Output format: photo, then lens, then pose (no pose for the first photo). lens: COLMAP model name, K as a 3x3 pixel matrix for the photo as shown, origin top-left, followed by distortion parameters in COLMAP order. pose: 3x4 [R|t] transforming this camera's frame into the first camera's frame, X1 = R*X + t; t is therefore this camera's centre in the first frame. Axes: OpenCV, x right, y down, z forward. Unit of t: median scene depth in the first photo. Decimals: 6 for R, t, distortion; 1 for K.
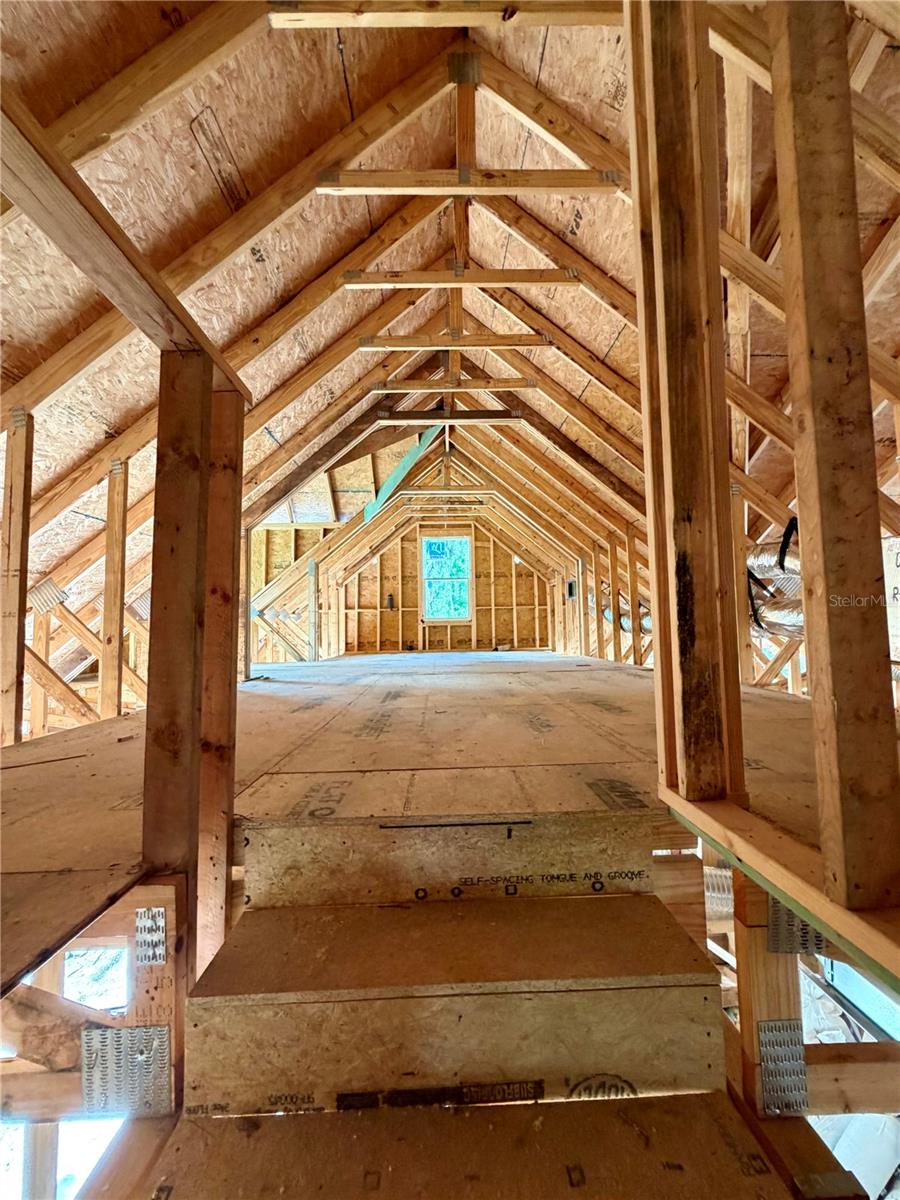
lens RADIAL K [[476.9, 0, 449.0], [0, 476.9, 600.1], [0, 0, 1]] dist [0.000545, -0.000832]
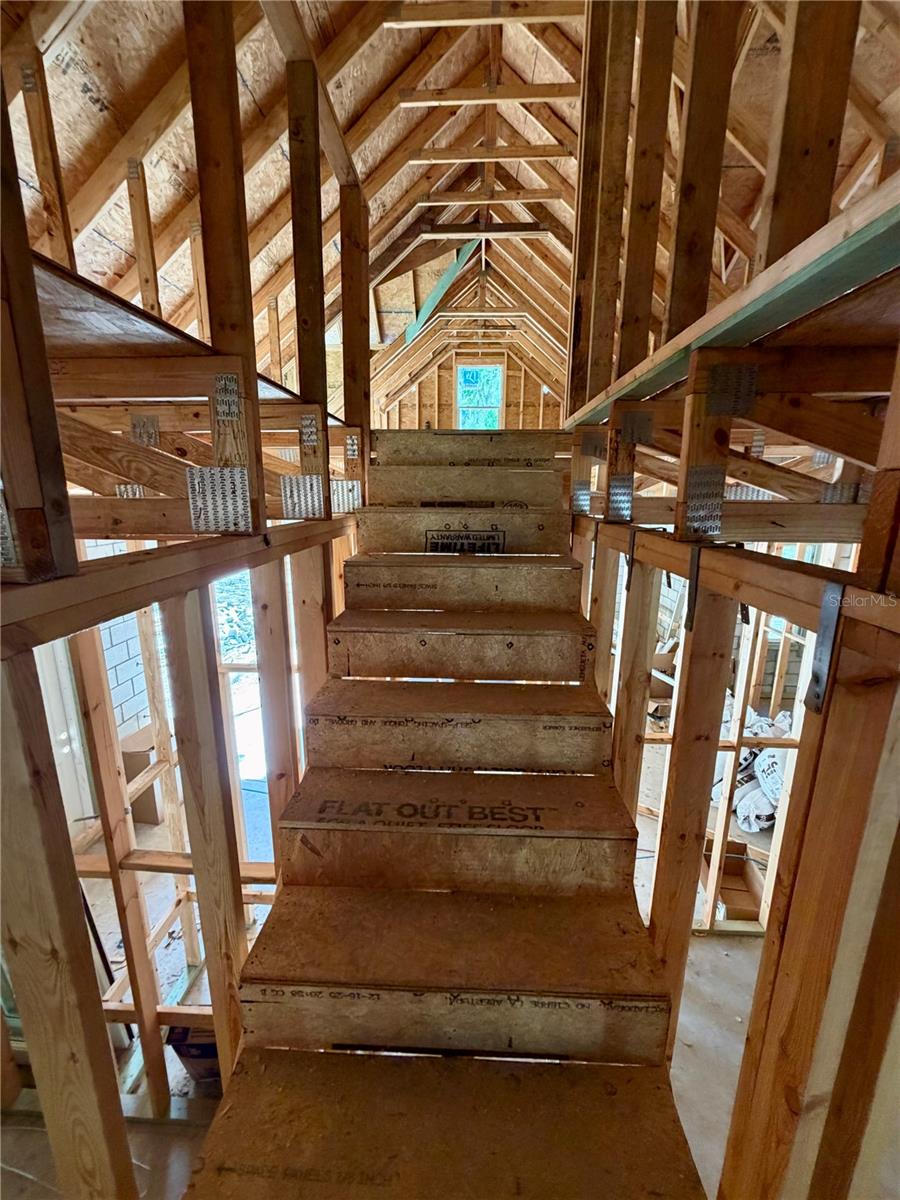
lens RADIAL K [[476.9, 0, 450.6], [0, 476.9, 600.0], [0, 0, 1]] dist [0.000545, -0.000832]
pose [[0.997459, 0.039520, -0.059279, 0.022864], [-0.021323, 0.959505, 0.280884, 0.137002], [0.067979, -0.278906, 0.957909, -0.322088]]
